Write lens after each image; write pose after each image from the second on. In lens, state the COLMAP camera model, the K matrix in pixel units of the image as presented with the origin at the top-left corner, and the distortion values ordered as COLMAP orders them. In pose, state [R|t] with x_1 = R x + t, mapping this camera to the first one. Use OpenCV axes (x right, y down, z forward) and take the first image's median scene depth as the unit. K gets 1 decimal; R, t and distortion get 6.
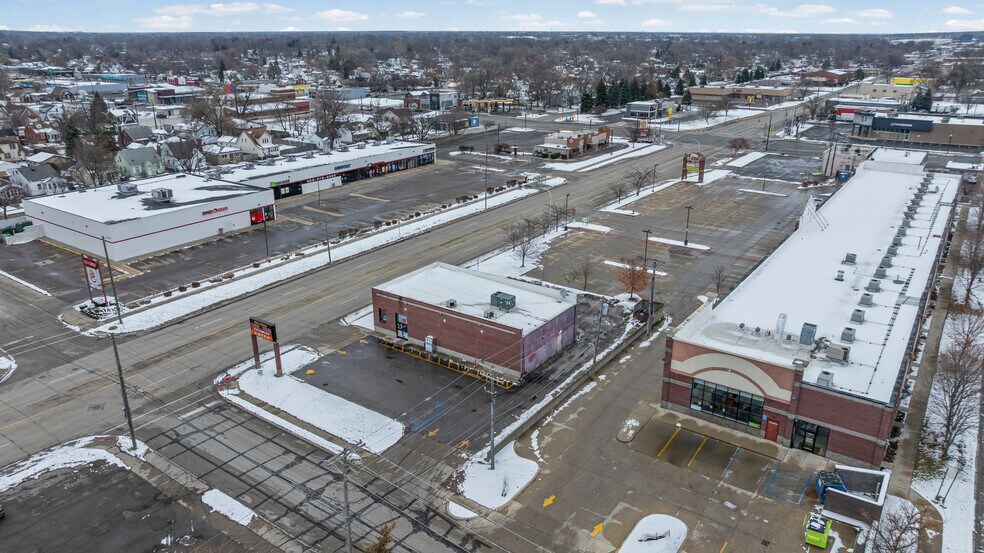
lens RADIAL K [[696.6, 0, 491.0], [0, 696.6, 270.0], [0, 0, 1]] dist [-0.017900, 0.002789]
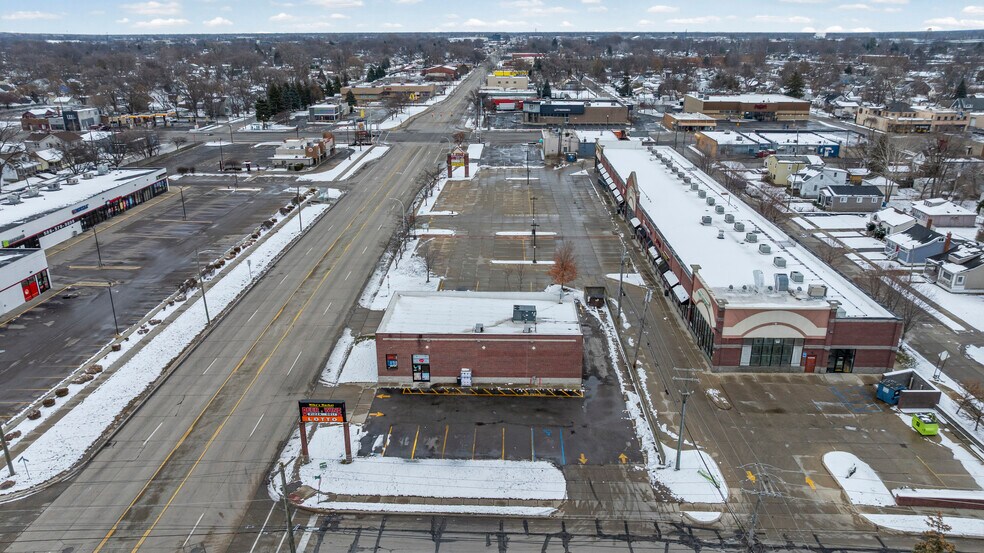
lens RADIAL K [[696.6, 0, 489.5], [0, 696.6, 275.8], [0, 0, 1]] dist [-0.017900, 0.002789]
pose [[0.833193, -0.187410, 0.520257, -0.392142], [0.184290, 0.981142, 0.058292, -0.054702], [-0.521370, 0.047310, 0.852018, 0.155015]]
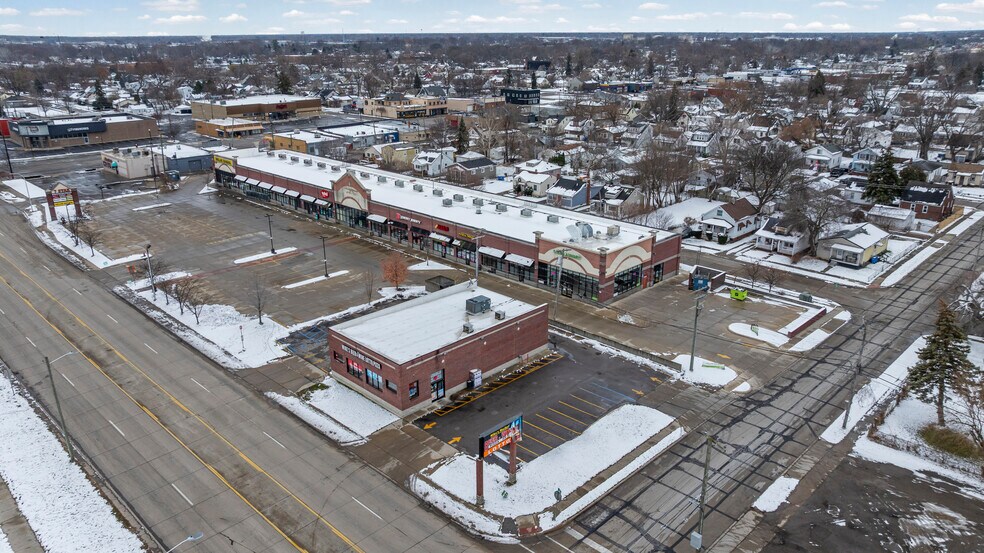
lens RADIAL K [[696.6, 0, 493.0], [0, 696.6, 292.4], [0, 0, 1]] dist [-0.017900, 0.002789]
pose [[0.162123, -0.348669, 0.923118, -0.676481], [0.327712, 0.901422, 0.282920, -0.186462], [-0.930764, 0.256649, 0.260404, 0.548802]]
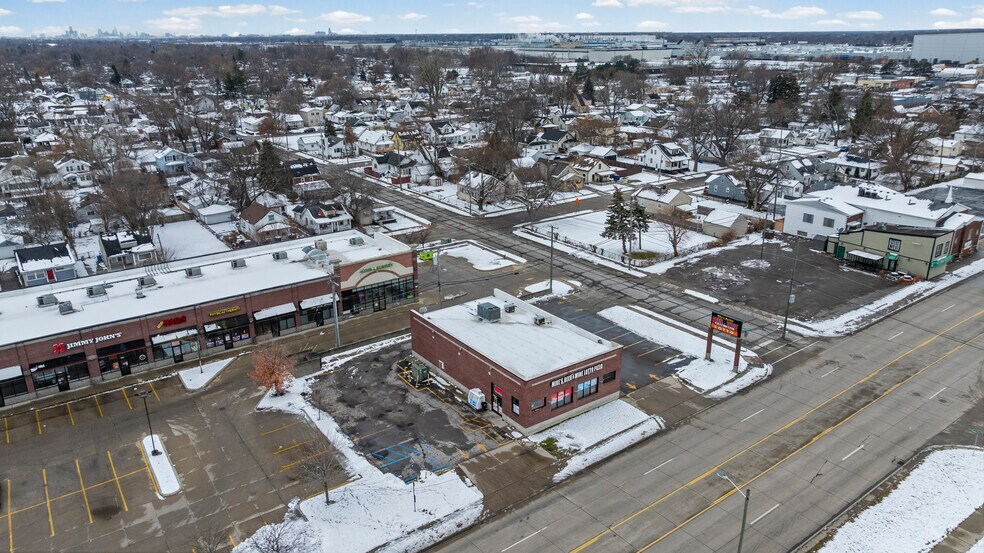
lens RADIAL K [[696.6, 0, 502.0], [0, 696.6, 270.6], [0, 0, 1]] dist [-0.017900, 0.002789]
pose [[-0.949622, -0.095332, 0.298545, -0.221368], [0.109365, 0.791922, 0.600749, -0.453128], [-0.293695, 0.603135, -0.741600, 1.292159]]
